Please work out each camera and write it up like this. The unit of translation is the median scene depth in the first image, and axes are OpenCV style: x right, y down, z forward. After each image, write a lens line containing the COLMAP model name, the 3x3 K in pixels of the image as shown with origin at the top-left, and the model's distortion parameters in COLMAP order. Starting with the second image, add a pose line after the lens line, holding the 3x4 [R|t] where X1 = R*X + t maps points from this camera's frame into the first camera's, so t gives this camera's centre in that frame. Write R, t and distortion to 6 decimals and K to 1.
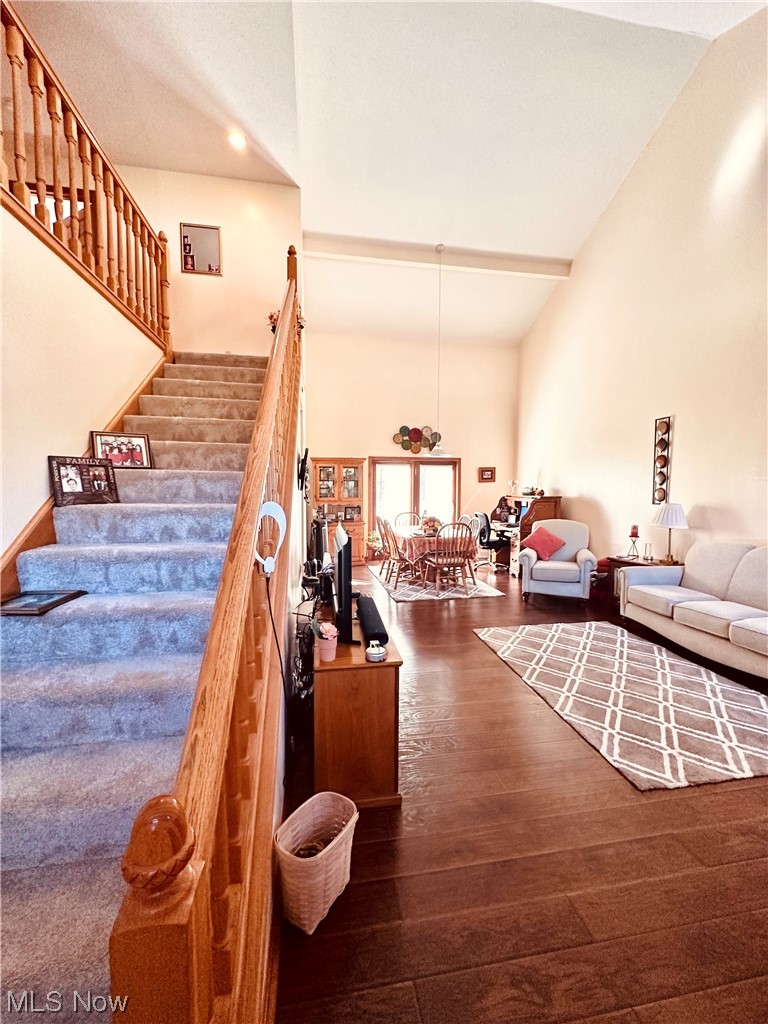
lens RADIAL K [[408.2, 0, 383.5], [0, 408.2, 511.9], [0, 0, 1]] dist [-0.005608, 0.000034]
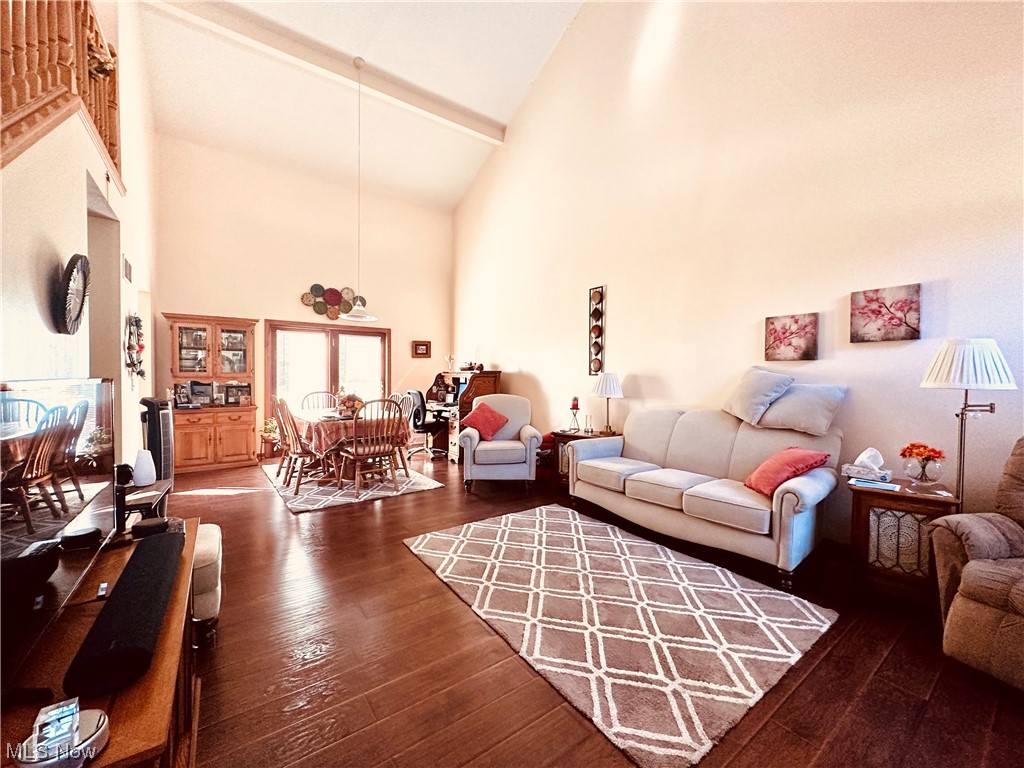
lens RADIAL K [[408.2, 0, 512.5], [0, 408.2, 383.6], [0, 0, 1]] dist [-0.005608, 0.000034]
pose [[0.894902, -0.004430, 0.446242, 0.059488], [0.022680, 0.999110, -0.035564, 0.032214], [-0.445687, 0.041947, 0.894206, 0.209852]]
